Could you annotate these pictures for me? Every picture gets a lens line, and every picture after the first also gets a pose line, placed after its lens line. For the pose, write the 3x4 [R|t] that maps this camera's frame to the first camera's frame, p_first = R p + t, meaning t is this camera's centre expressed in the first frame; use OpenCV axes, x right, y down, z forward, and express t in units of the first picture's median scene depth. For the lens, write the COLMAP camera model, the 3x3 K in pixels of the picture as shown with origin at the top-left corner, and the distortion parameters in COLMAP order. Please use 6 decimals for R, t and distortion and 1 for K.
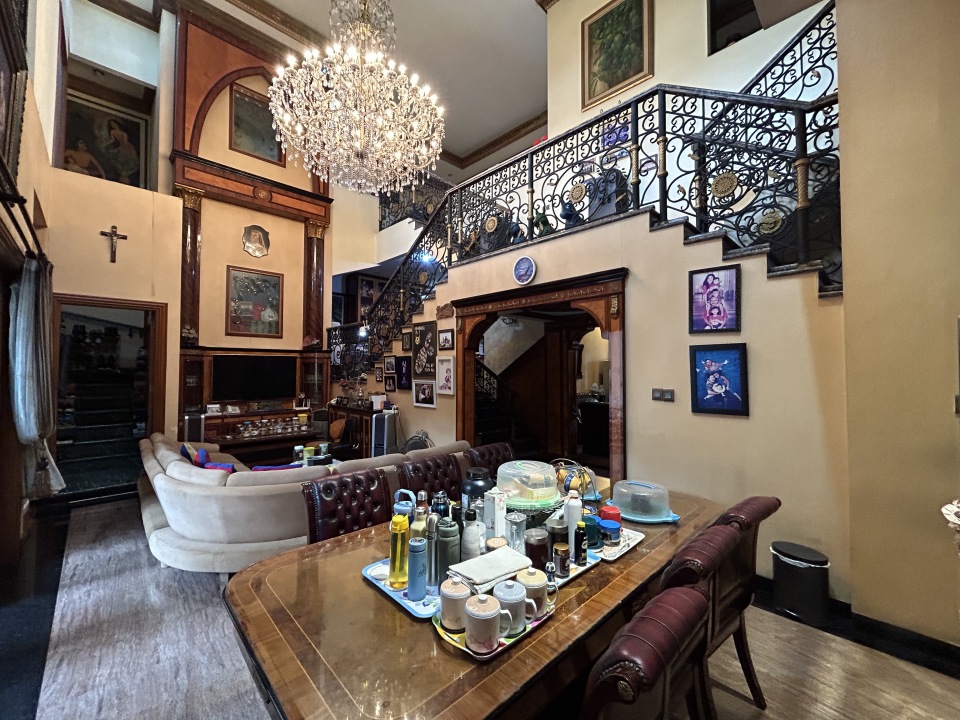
lens RADIAL K [[391.8, 0, 478.6], [0, 391.8, 359.2], [0, 0, 1]] dist [0.004467, -0.000021]
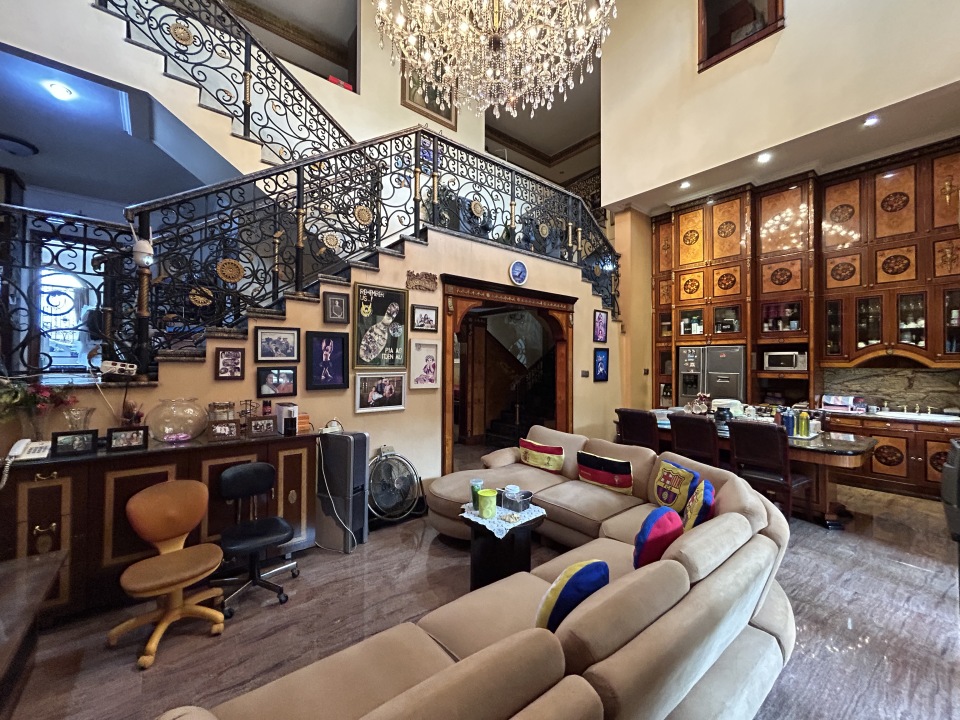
lens RADIAL K [[391.8, 0, 478.7], [0, 391.8, 361.6], [0, 0, 1]] dist [0.004467, -0.000021]
pose [[0.090425, 0.011057, 0.995842, -0.794402], [-0.028051, 0.999570, -0.008551, 0.036795], [-0.995508, -0.027161, 0.090696, 0.767905]]
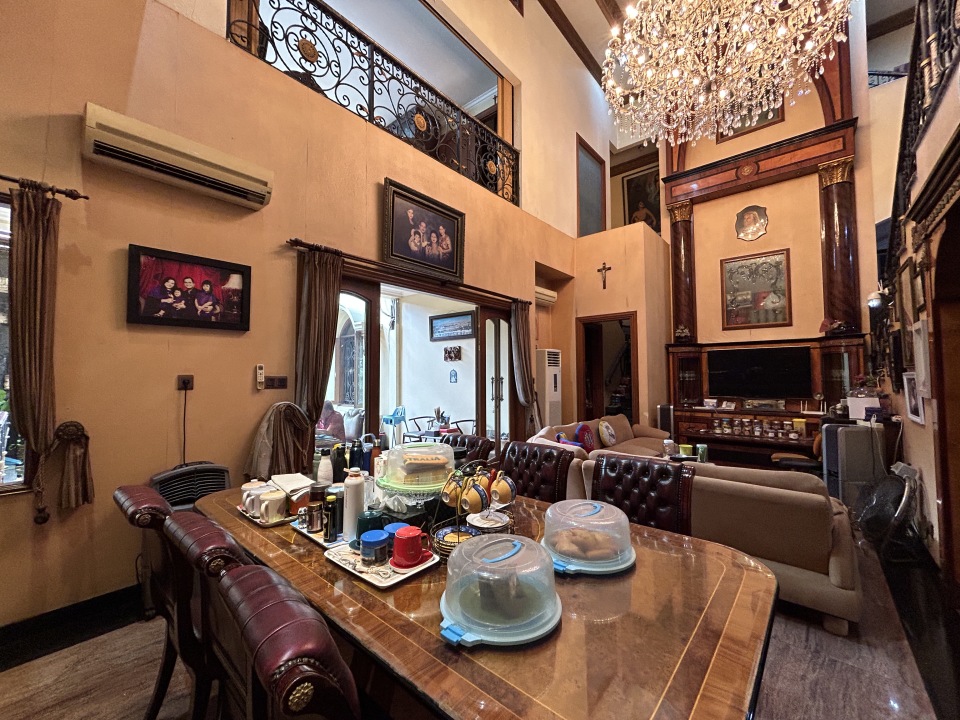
lens RADIAL K [[391.8, 0, 478.9], [0, 391.8, 360.8], [0, 0, 1]] dist [0.004467, -0.000021]
pose [[0.089367, -0.038852, -0.995241, 0.396339], [0.031562, 0.998848, -0.036159, 0.044672], [0.995499, -0.028180, 0.090490, 0.410005]]
